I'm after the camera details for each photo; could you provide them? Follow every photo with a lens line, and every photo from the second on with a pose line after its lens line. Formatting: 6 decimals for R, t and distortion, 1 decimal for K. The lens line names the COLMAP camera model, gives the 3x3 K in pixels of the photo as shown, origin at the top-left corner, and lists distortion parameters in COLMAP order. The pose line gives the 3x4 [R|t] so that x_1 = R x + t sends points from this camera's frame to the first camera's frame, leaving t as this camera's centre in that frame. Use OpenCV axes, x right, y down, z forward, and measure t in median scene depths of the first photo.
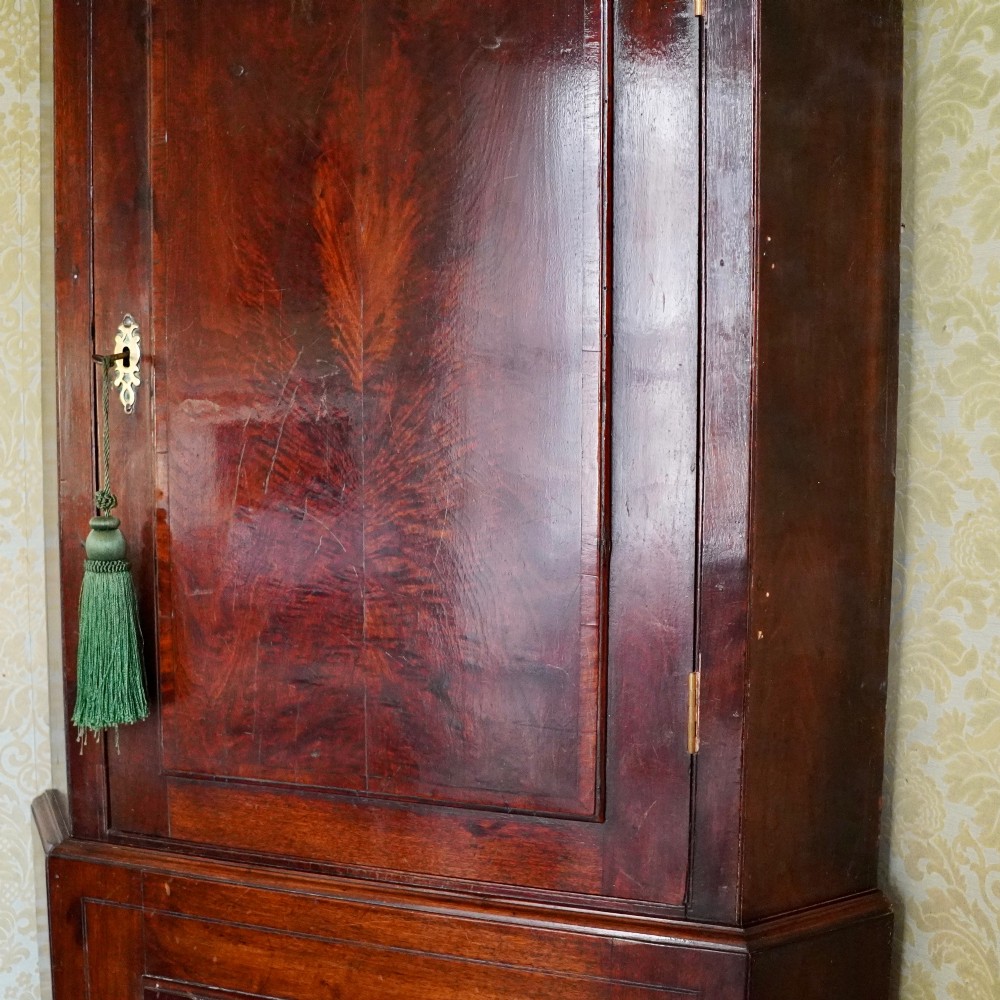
lens RADIAL K [[1358.7, 0, 484.5], [0, 1358.7, 517.0], [0, 0, 1]] dist [-0.105397, 0.000000]
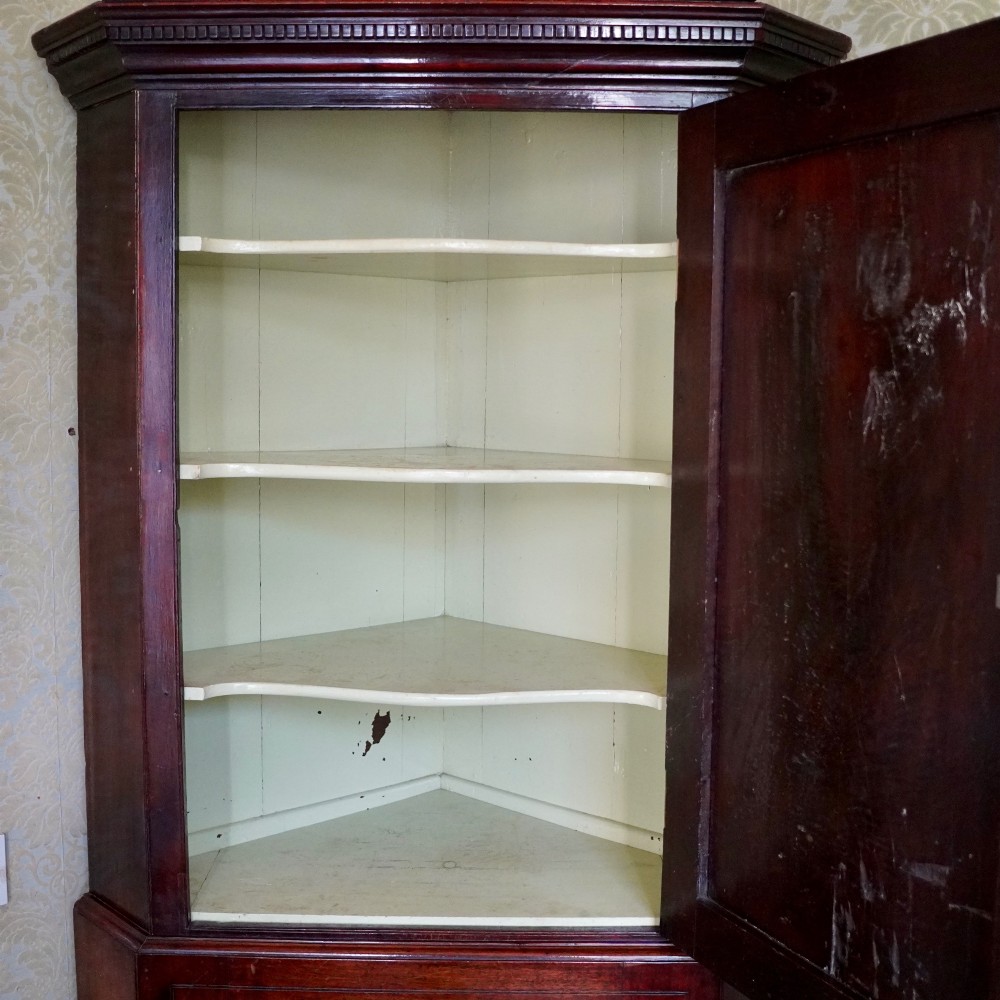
lens RADIAL K [[1358.7, 0, 506.0], [0, 1358.7, 523.9], [0, 0, 1]] dist [-0.105397, 0.000000]
pose [[0.944873, -0.031366, 0.325931, -0.432555], [0.024773, 0.999396, 0.024361, -0.163905], [-0.326498, -0.014943, 0.945080, -0.241879]]
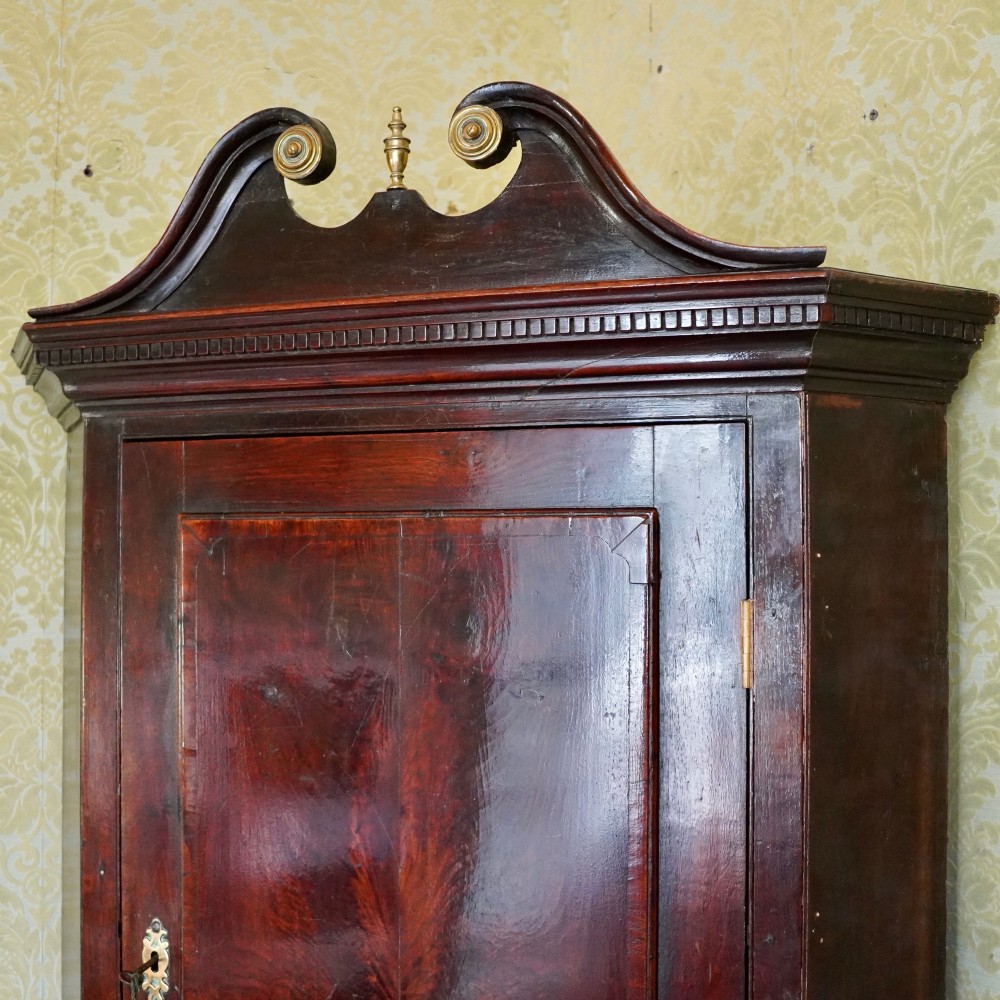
lens RADIAL K [[1358.7, 0, 492.4], [0, 1358.7, 503.9], [0, 0, 1]] dist [-0.105397, 0.000000]
pose [[0.999942, -0.001332, 0.010641, -0.032468], [0.002684, 0.991762, -0.128070, -0.339873], [-0.010382, 0.128091, 0.991708, -0.002791]]
